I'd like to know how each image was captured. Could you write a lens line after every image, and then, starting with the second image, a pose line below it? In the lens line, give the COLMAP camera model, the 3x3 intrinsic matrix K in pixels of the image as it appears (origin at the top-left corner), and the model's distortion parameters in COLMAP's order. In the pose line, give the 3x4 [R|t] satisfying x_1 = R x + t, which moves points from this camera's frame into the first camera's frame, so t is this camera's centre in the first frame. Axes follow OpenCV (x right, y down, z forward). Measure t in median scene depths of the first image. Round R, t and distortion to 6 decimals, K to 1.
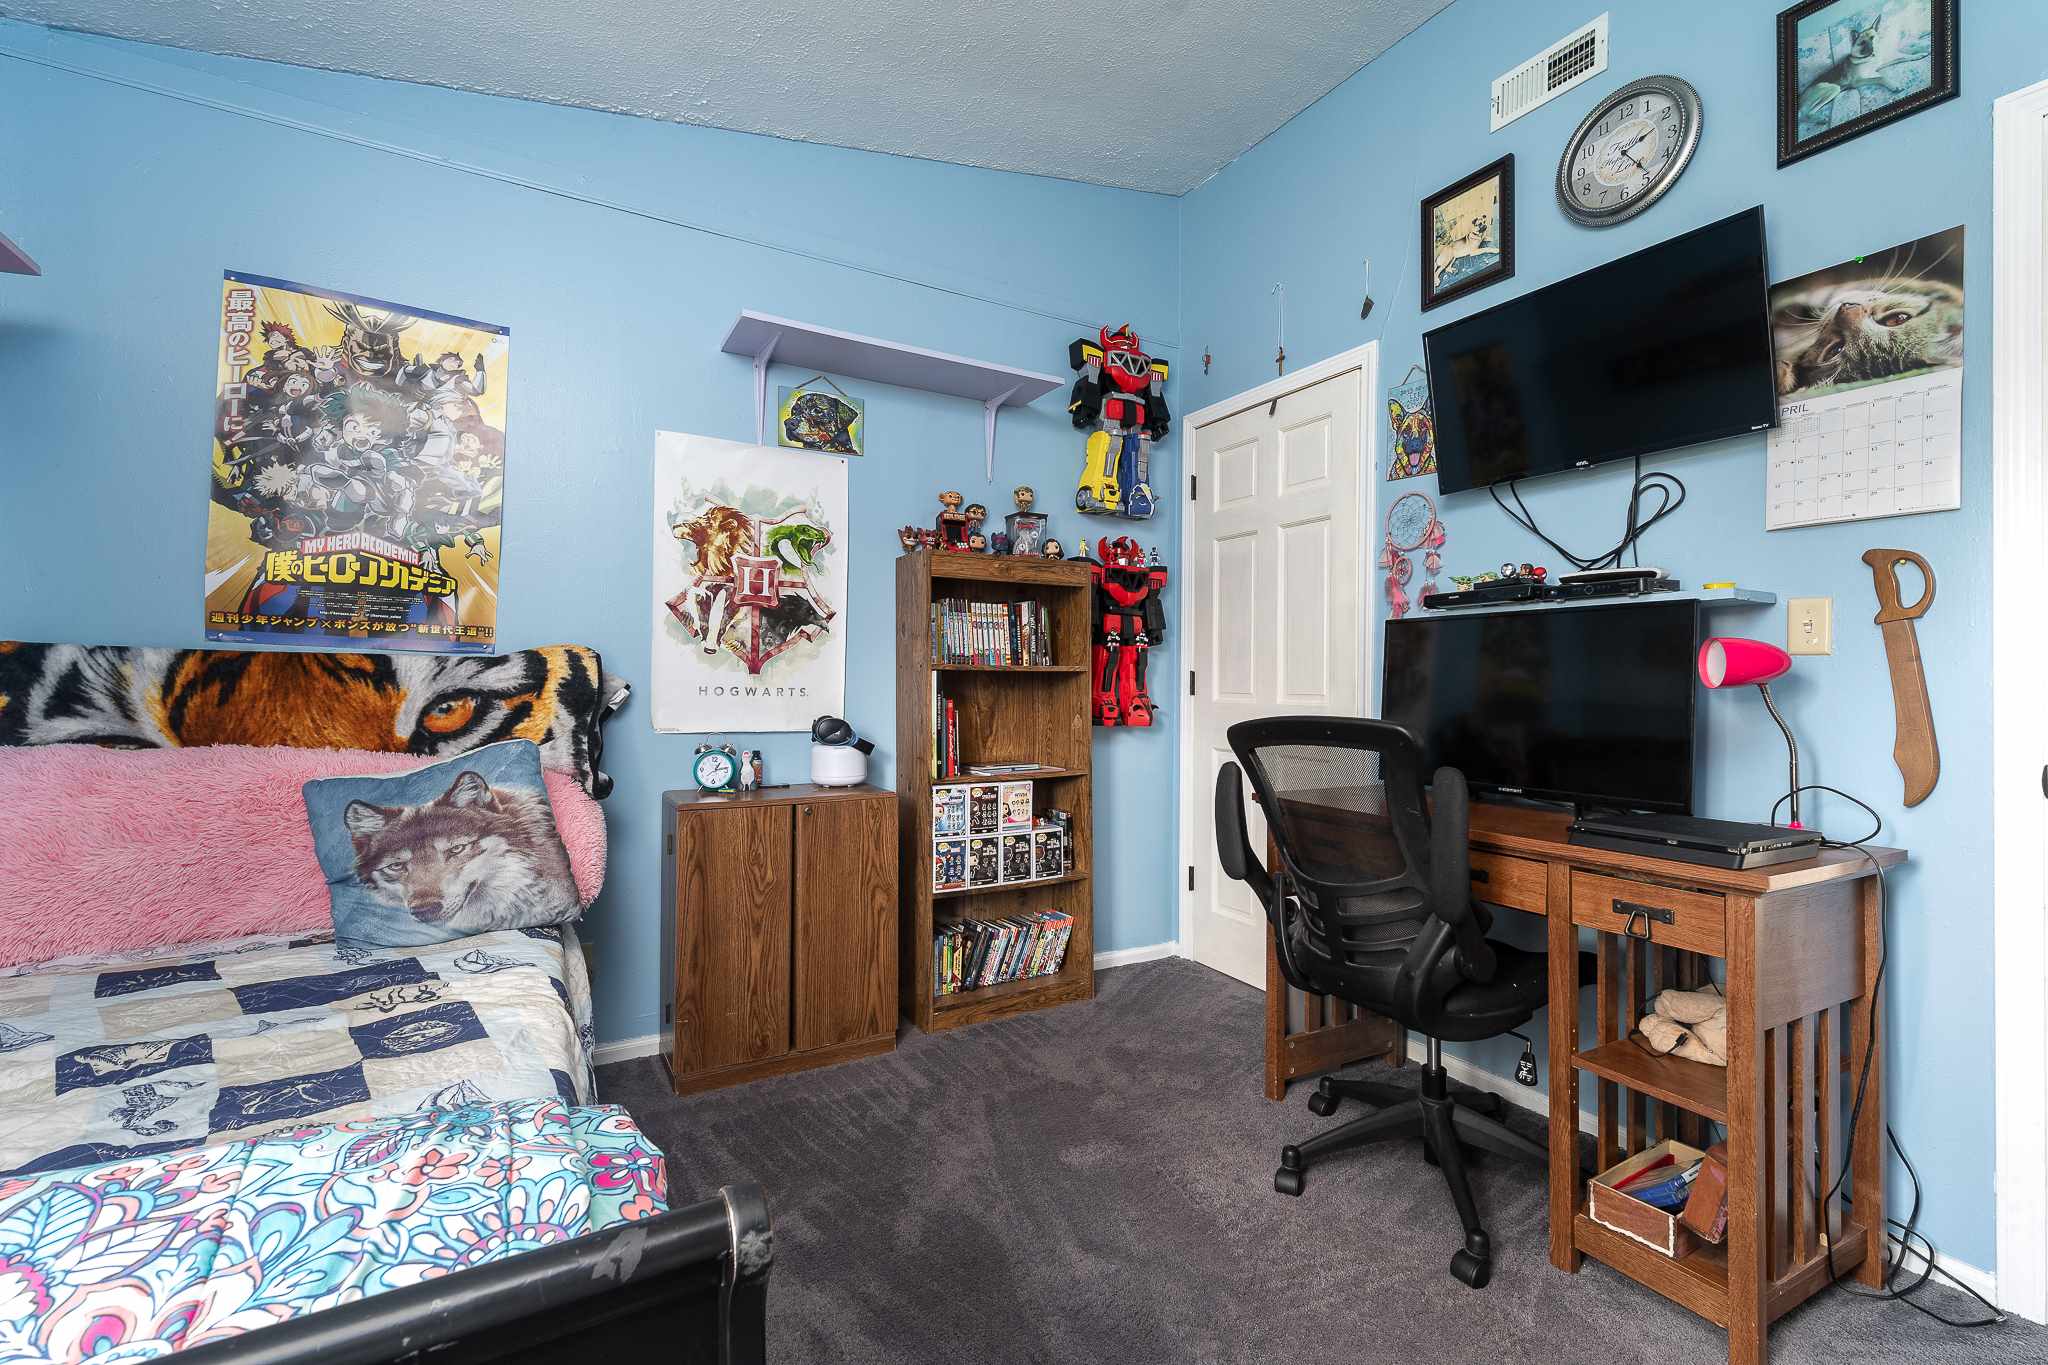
lens RADIAL K [[891.8, 0, 1020.7], [0, 891.8, 681.4], [0, 0, 1]] dist [0.010762, -0.000056]
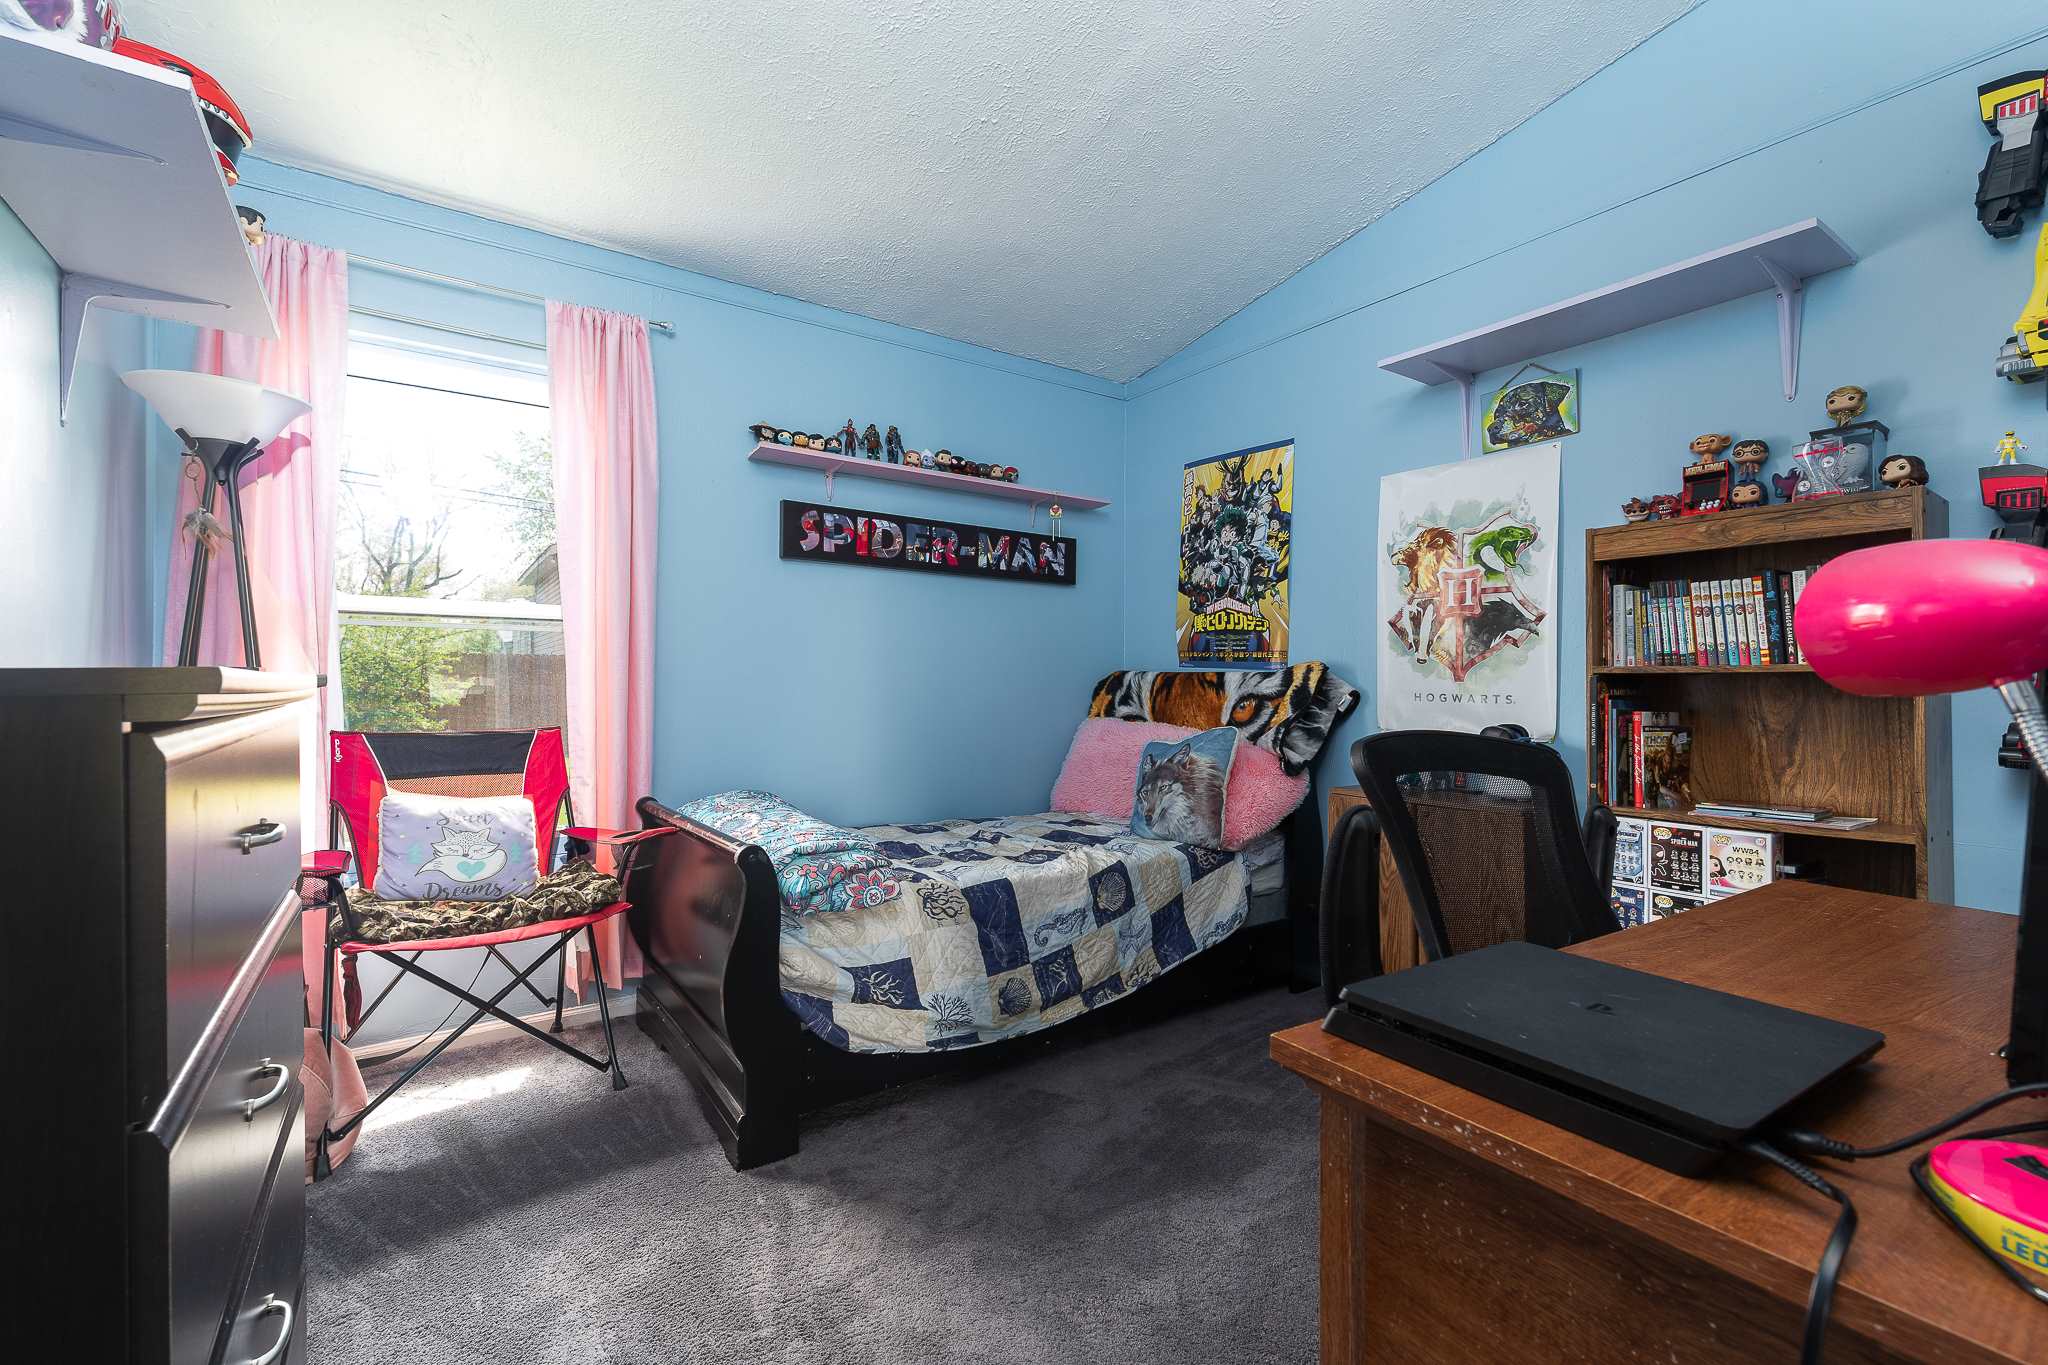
lens RADIAL K [[891.8, 0, 1022.5], [0, 891.8, 684.9], [0, 0, 1]] dist [0.010762, -0.000056]
pose [[0.083088, -0.008719, -0.996504, 0.703573], [-0.004808, 0.999947, -0.009150, 0.007725], [0.996531, 0.005552, 0.083041, 0.410136]]
